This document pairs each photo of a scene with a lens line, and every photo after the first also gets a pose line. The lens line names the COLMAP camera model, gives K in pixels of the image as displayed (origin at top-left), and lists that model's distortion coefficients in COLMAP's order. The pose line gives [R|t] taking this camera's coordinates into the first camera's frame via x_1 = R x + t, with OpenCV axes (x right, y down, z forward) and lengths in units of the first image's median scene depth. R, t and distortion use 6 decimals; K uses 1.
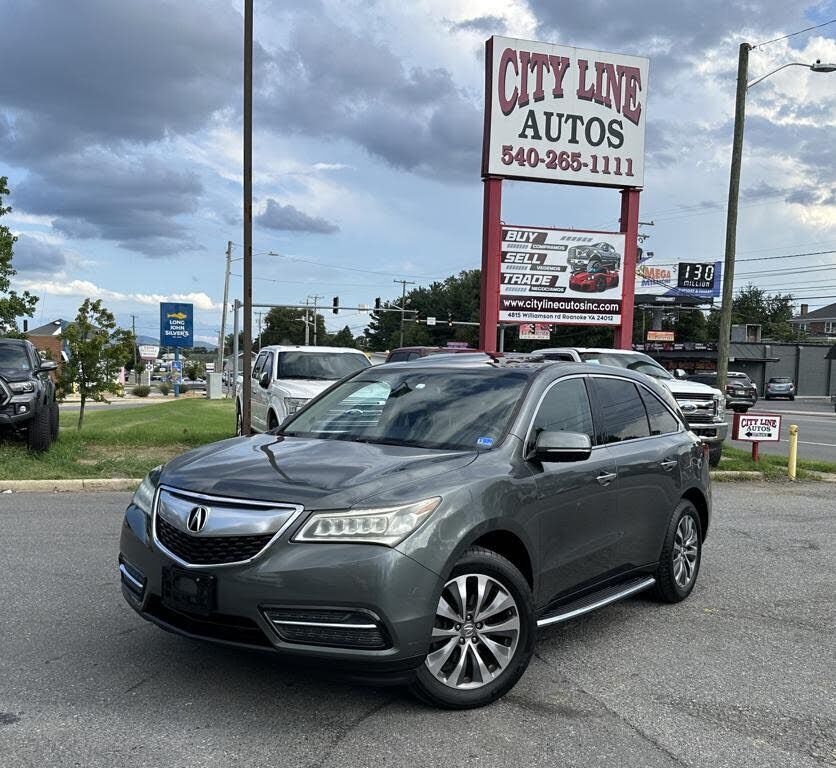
lens RADIAL K [[850.7, 0, 375.4], [0, 850.7, 431.8], [0, 0, 1]] dist [0.103449, -0.188358]
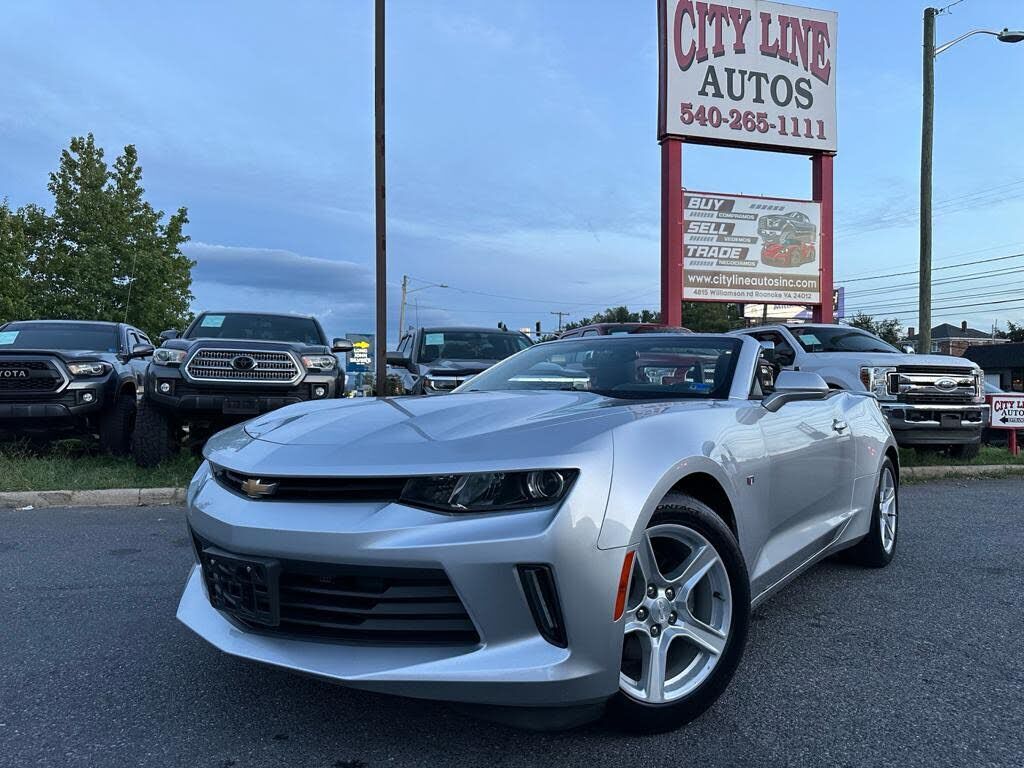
lens RADIAL K [[724.8, 0, 514.5], [0, 724.8, 387.4], [0, 0, 1]] dist [0.007188, -0.004658]
pose [[0.999358, -0.022094, -0.028201, -0.009019], [0.019629, 0.996197, -0.084890, 0.018959], [0.029969, 0.084282, 0.995991, 0.265558]]
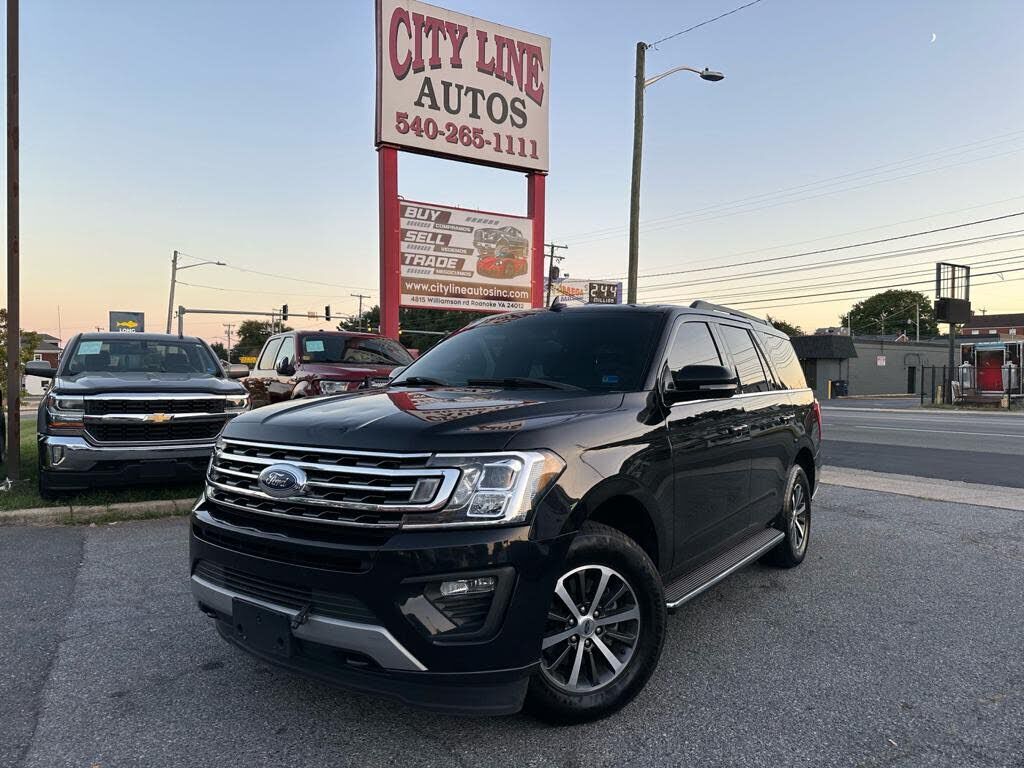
lens RADIAL K [[717.0, 0, 509.8], [0, 717.0, 387.6], [0, 0, 1]] dist [0.133591, -0.229267]
pose [[0.975575, -0.018871, 0.218855, 0.088560], [0.031047, 0.998147, -0.052332, -0.000463], [-0.217462, 0.057848, 0.974353, 0.238867]]
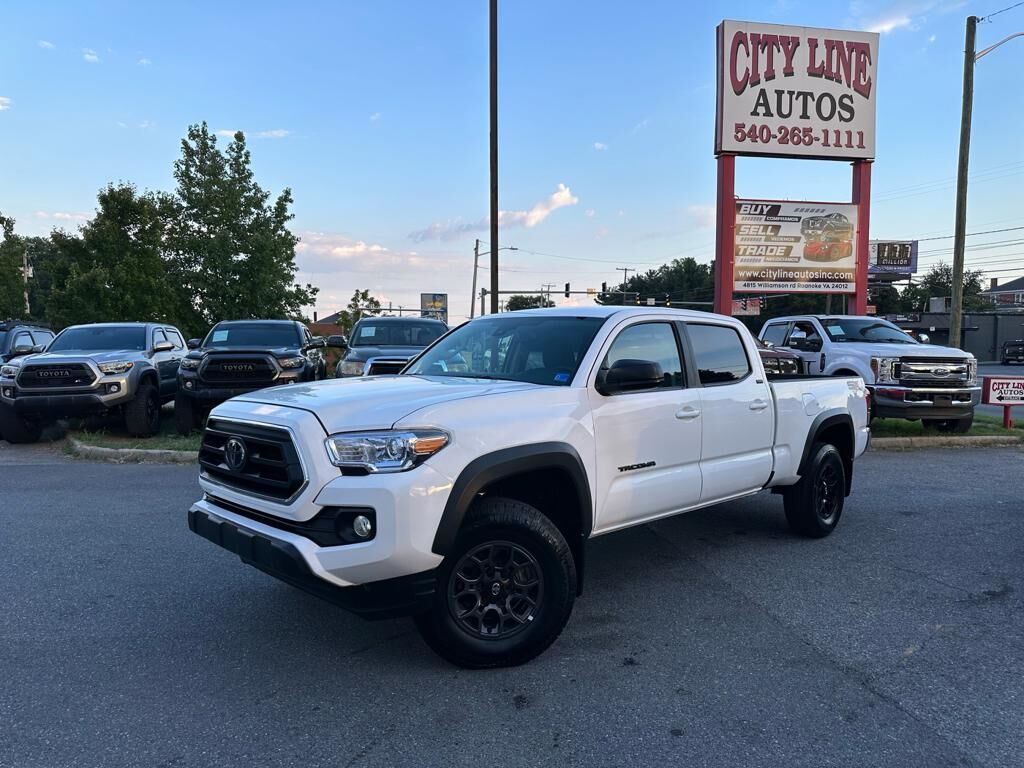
lens RADIAL K [[724.8, 0, 514.5], [0, 724.8, 387.4], [0, 0, 1]] dist [0.007188, -0.004658]
pose [[0.992959, -0.013904, -0.117637, -0.018004], [0.011936, 0.999777, -0.017418, -0.001429], [0.117853, 0.015891, 0.992904, 0.097982]]
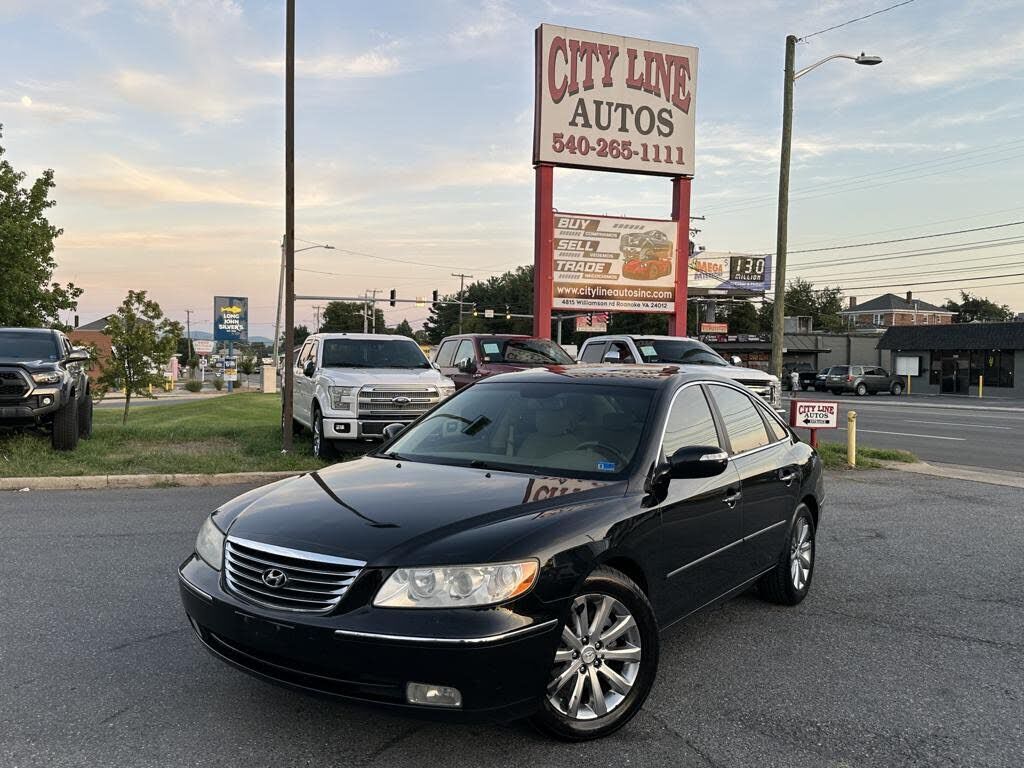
lens RADIAL K [[849.3, 0, 472.4], [0, 849.3, 378.1], [0, 0, 1]] dist [0.117698, -0.188709]
pose [[0.999032, -0.007802, 0.043297, 0.009152], [0.010194, 0.998417, -0.055311, 0.003817], [-0.042797, 0.055699, 0.997530, 0.029796]]
